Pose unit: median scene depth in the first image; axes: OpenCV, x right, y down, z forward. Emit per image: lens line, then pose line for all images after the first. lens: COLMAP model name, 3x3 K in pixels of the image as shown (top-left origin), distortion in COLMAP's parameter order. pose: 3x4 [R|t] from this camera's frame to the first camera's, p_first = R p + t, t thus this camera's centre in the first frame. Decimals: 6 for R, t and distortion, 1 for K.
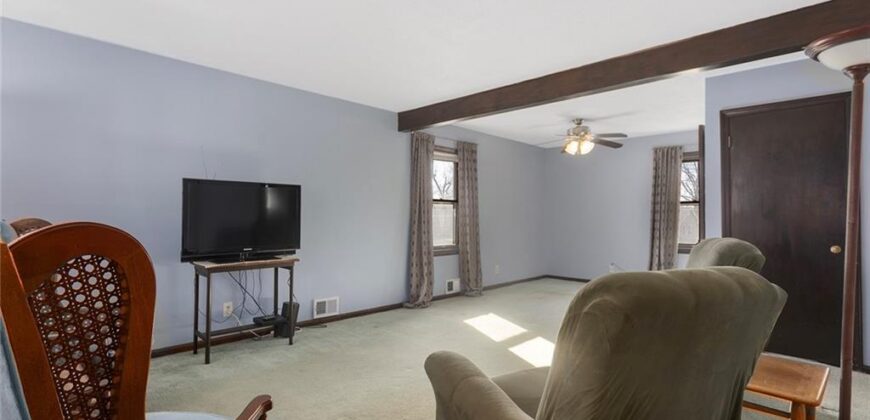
lens RADIAL K [[430.8, 0, 434.4], [0, 430.8, 201.6], [0, 0, 1]] dist [-0.000004, 0.000024]
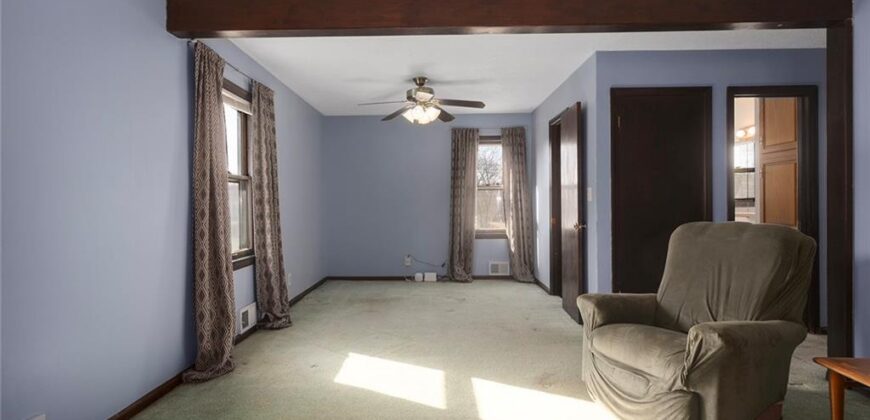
lens RADIAL K [[430.8, 0, 434.4], [0, 430.8, 201.6], [0, 0, 1]] dist [-0.000004, 0.000024]
pose [[0.726005, -0.006310, 0.687660, -0.182518], [-0.013746, 0.999625, 0.023684, 0.014849], [-0.687552, -0.026647, 0.725646, 0.384812]]
